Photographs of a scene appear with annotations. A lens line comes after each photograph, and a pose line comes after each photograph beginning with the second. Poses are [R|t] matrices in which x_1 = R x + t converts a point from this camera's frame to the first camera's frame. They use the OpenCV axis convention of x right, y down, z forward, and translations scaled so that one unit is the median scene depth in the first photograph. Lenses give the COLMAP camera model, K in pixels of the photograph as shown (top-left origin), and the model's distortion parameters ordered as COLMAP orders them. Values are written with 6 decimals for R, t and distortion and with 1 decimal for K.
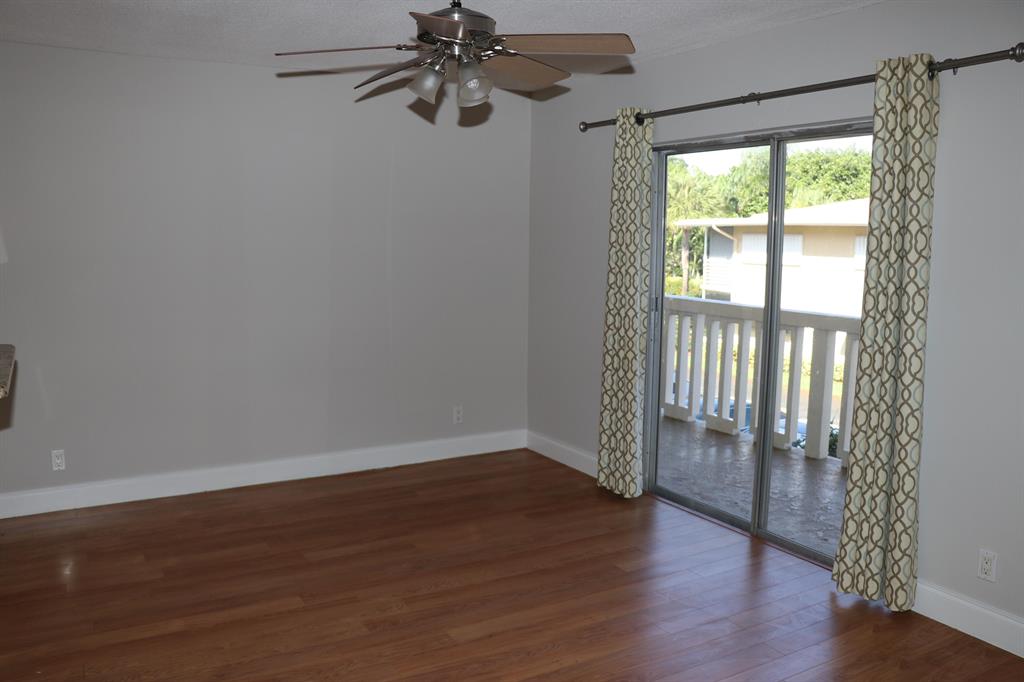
lens RADIAL K [[836.5, 0, 502.3], [0, 836.5, 348.6], [0, 0, 1]] dist [-0.191895, 0.159867]
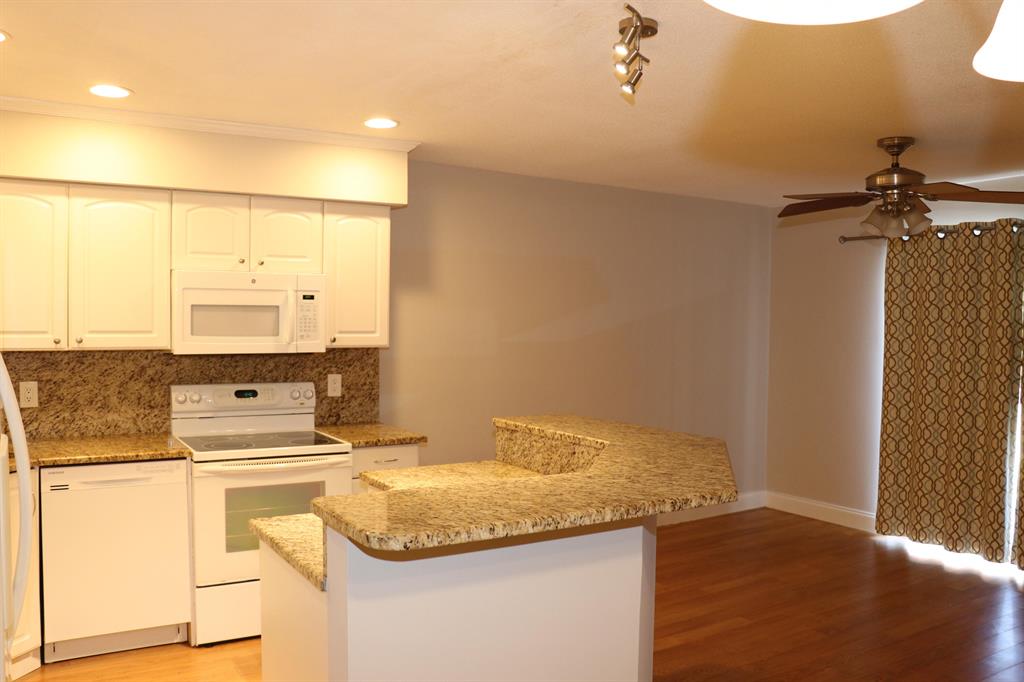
lens RADIAL K [[836.5, 0, 502.3], [0, 836.5, 348.6], [0, 0, 1]] dist [-0.191895, 0.159867]
pose [[0.999522, 0.001133, 0.030896, -0.545124], [0.001945, 0.995044, -0.099418, 0.016083], [-0.030856, 0.099430, 0.994566, -0.218281]]
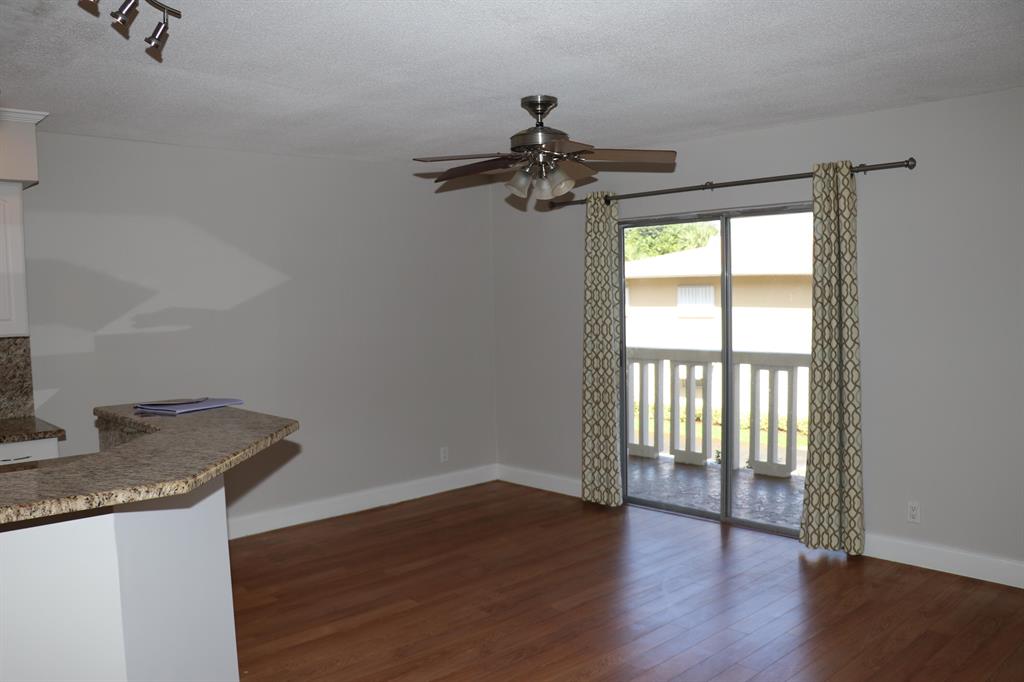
lens RADIAL K [[836.5, 0, 502.3], [0, 836.5, 348.6], [0, 0, 1]] dist [-0.191895, 0.159867]
pose [[0.973934, -0.046376, 0.222041, -0.307869], [0.062316, 0.995916, -0.065325, 0.020289], [-0.218105, 0.077459, 0.972847, -0.196476]]
